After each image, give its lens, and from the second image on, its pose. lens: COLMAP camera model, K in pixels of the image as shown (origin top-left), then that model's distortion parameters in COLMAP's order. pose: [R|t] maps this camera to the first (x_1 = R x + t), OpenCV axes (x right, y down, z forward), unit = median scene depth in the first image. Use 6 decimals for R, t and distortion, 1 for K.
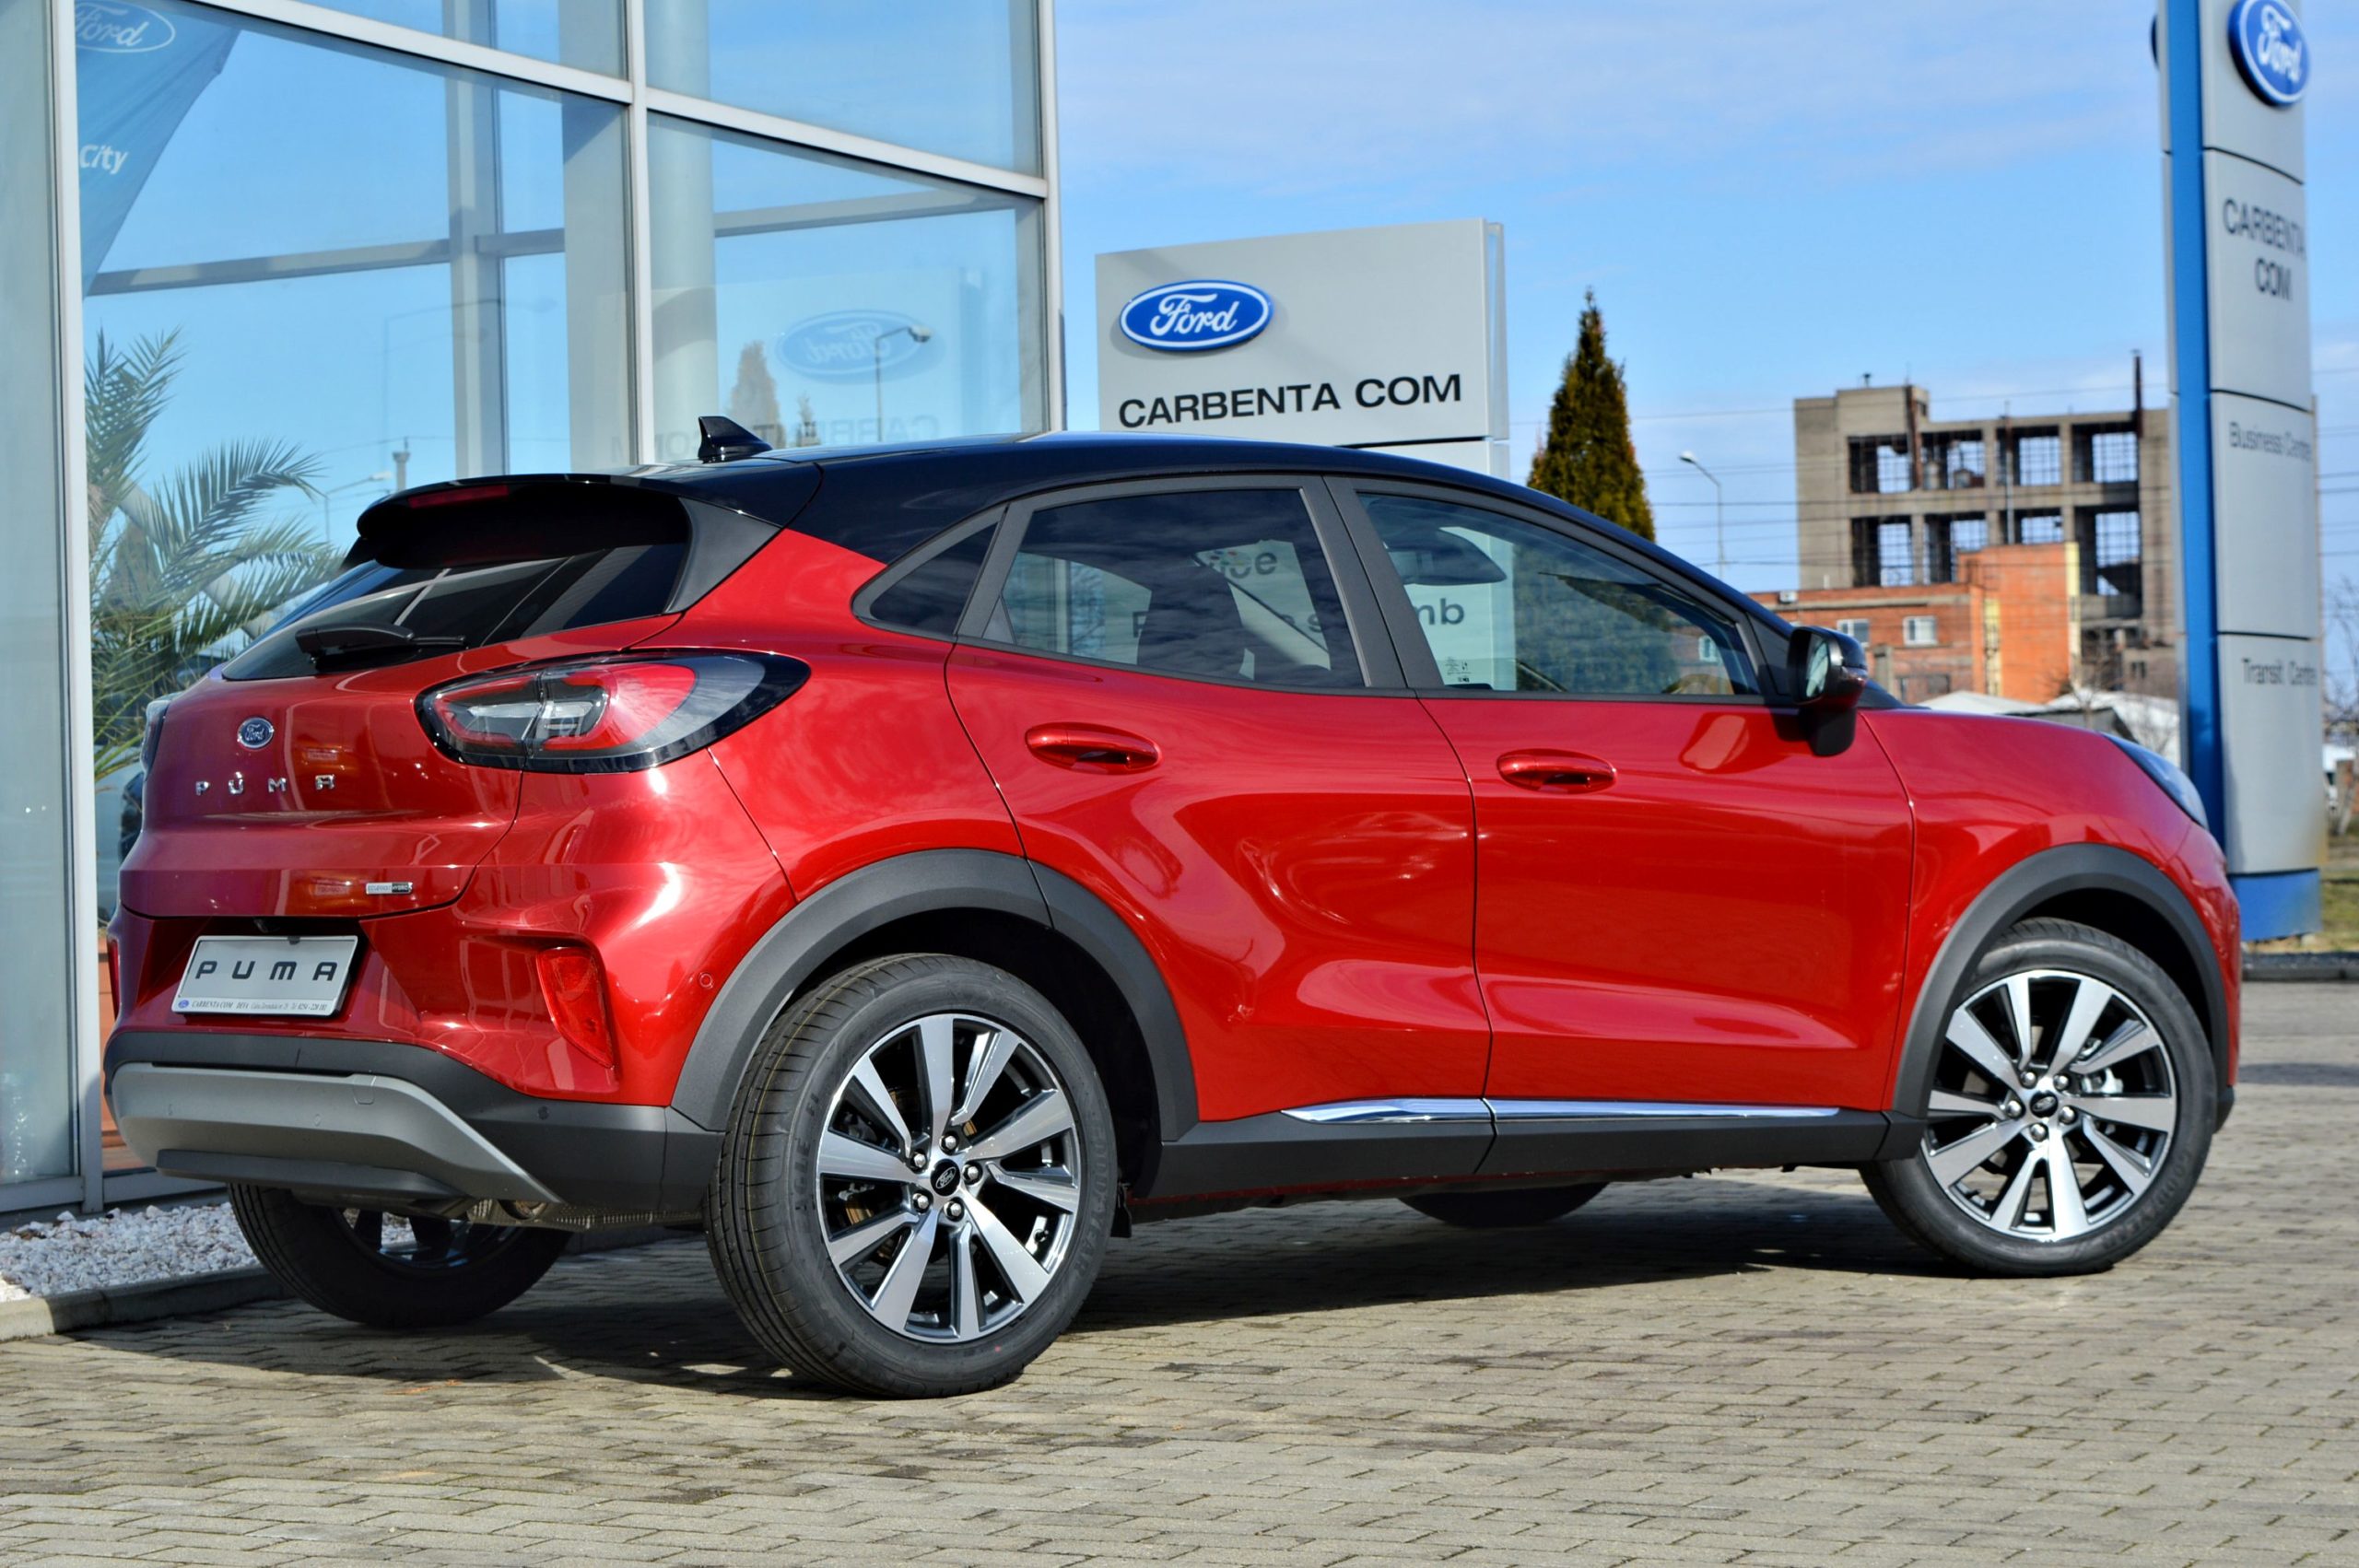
lens RADIAL K [[4718.9, 0, 1181.7], [0, 4718.9, 784.4], [0, 0, 1]] dist [0.055302, -0.089818]
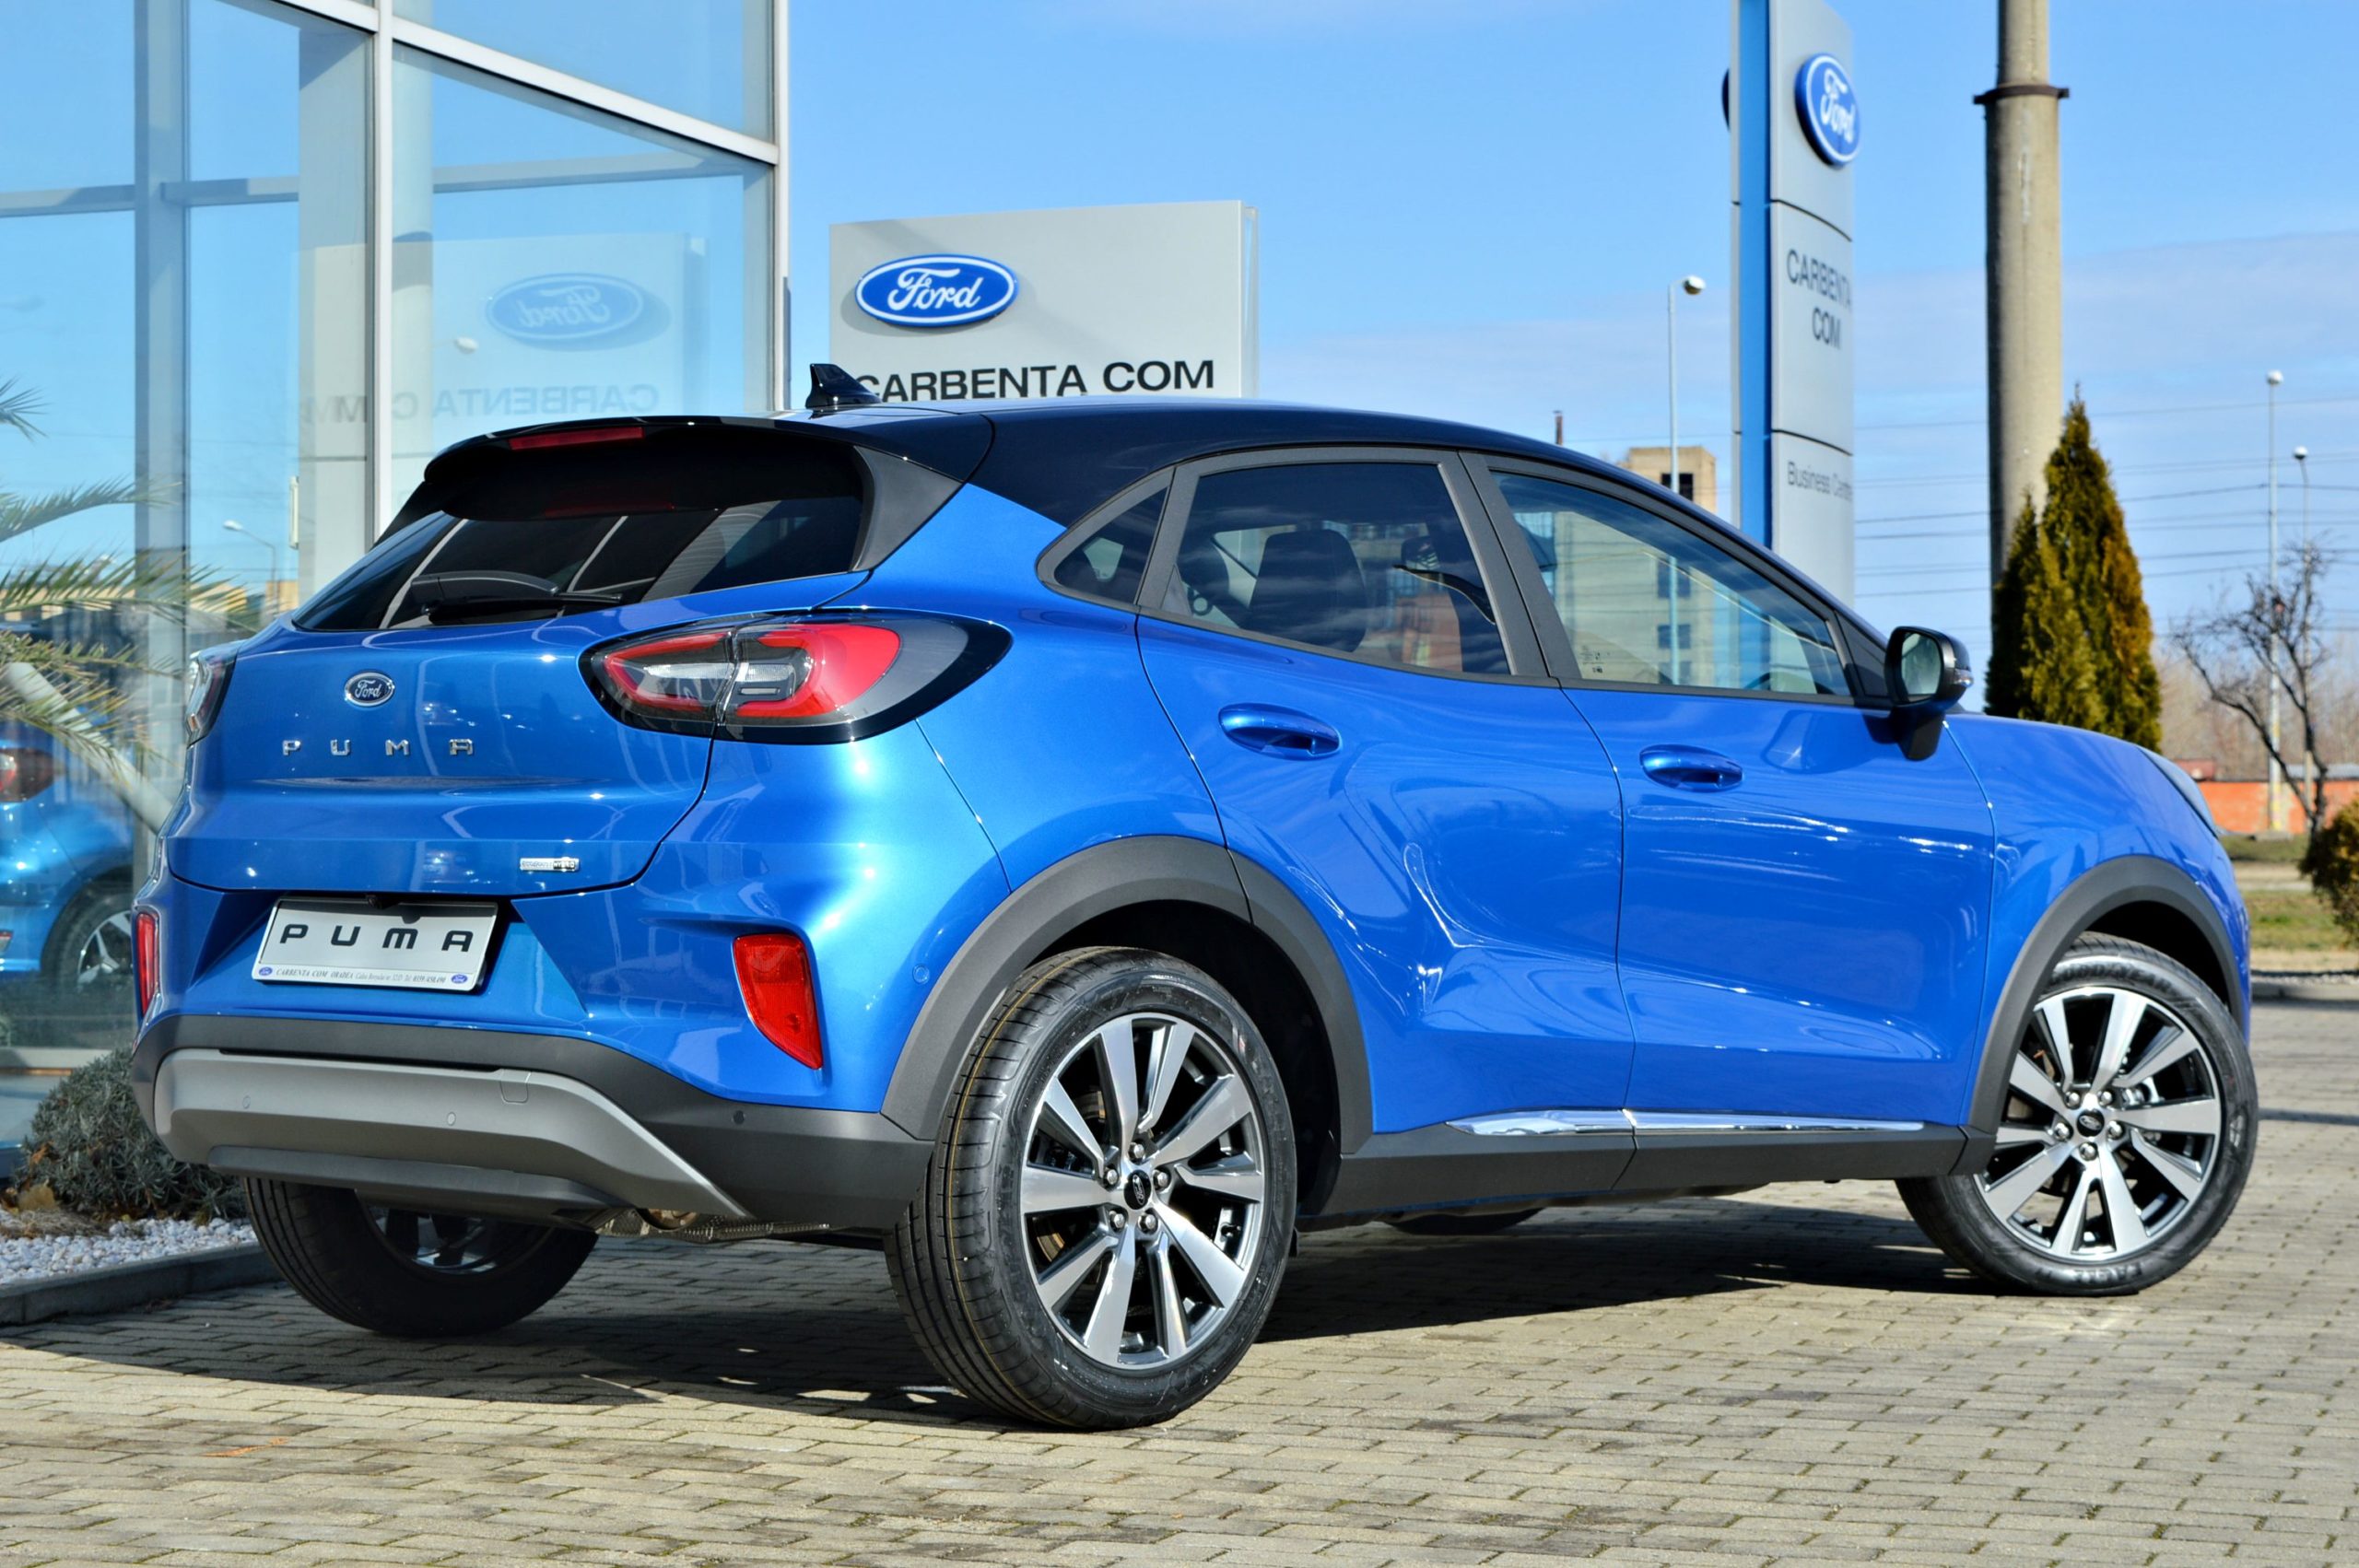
lens RADIAL K [[4346.3, 0, 1179.7], [0, 4346.3, 779.6], [0, 0, 1]] dist [0.029100, -0.019812]
pose [[0.992730, 0.026547, 0.117396, -0.056022], [-0.026292, 0.999647, -0.003717, 0.003155], [-0.117453, 0.000604, 0.993078, 0.124433]]
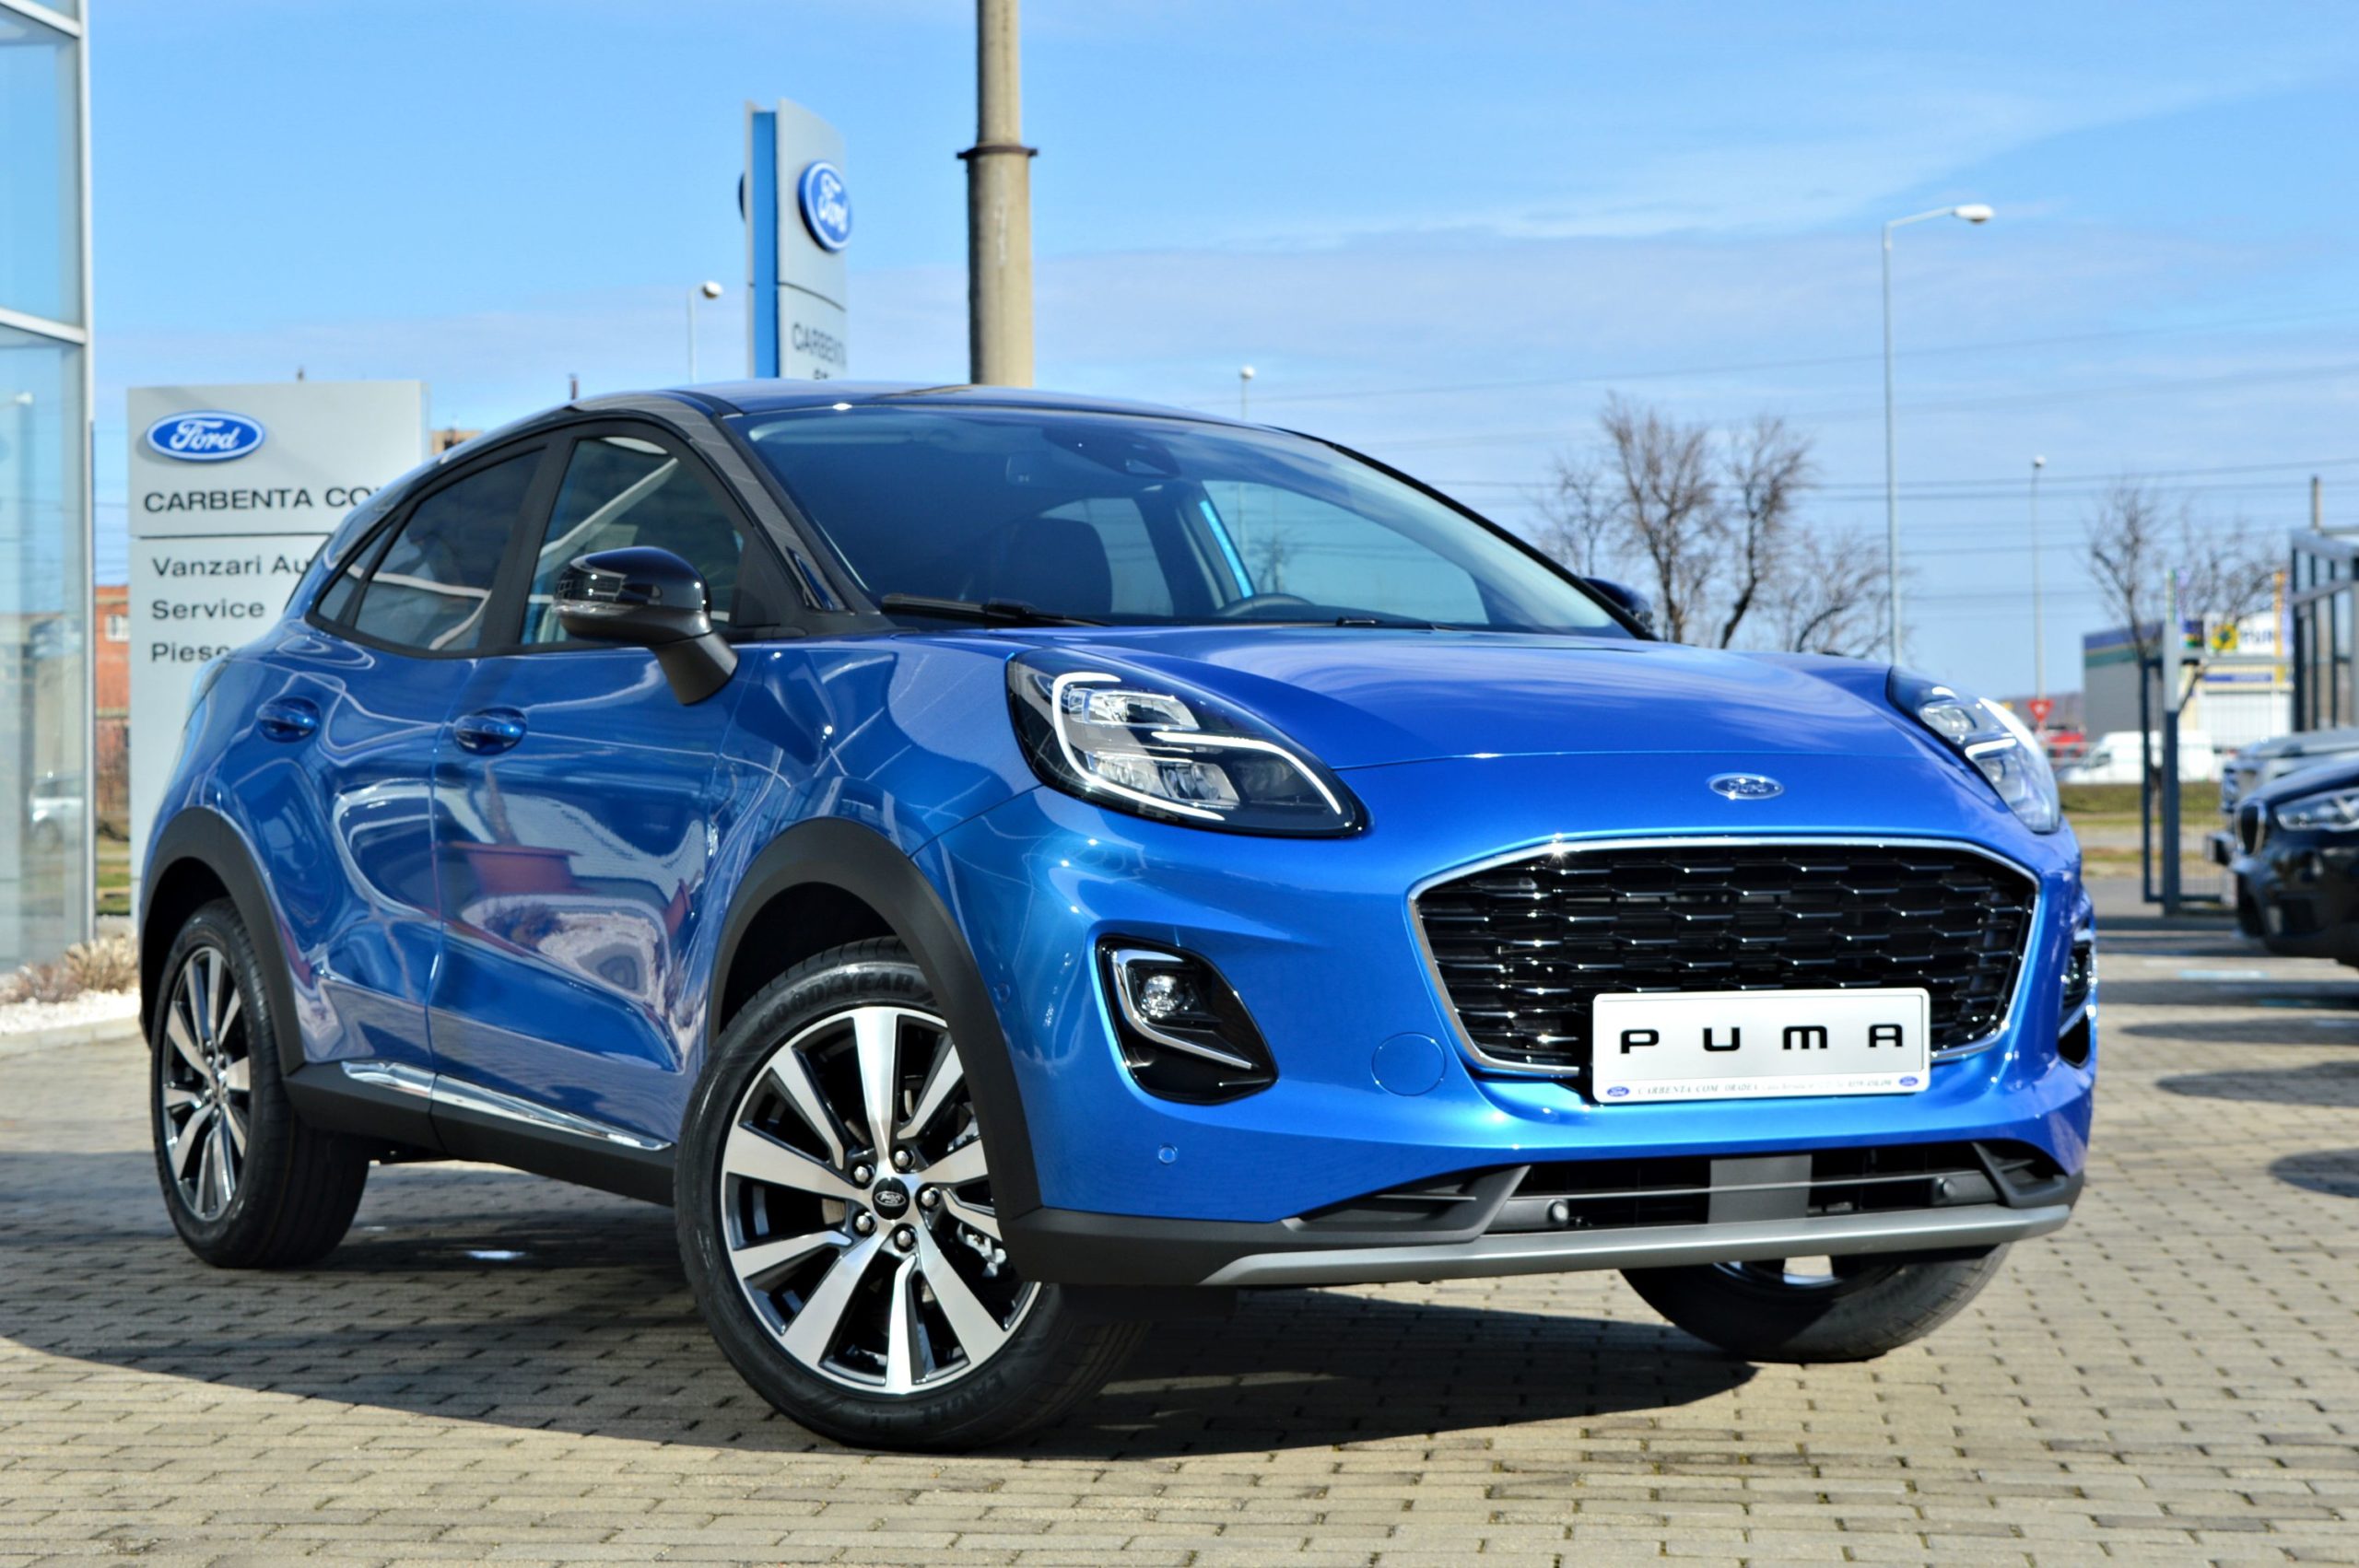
lens RADIAL K [[4430.2, 0, 1188.1], [0, 4430.2, 783.3], [0, 0, 1]] dist [0.032645, 0.033466]
pose [[0.941695, 0.017873, 0.335993, -0.186617], [-0.019045, 0.999819, 0.000193, -0.001395], [-0.335928, -0.006581, 0.941865, -0.397366]]
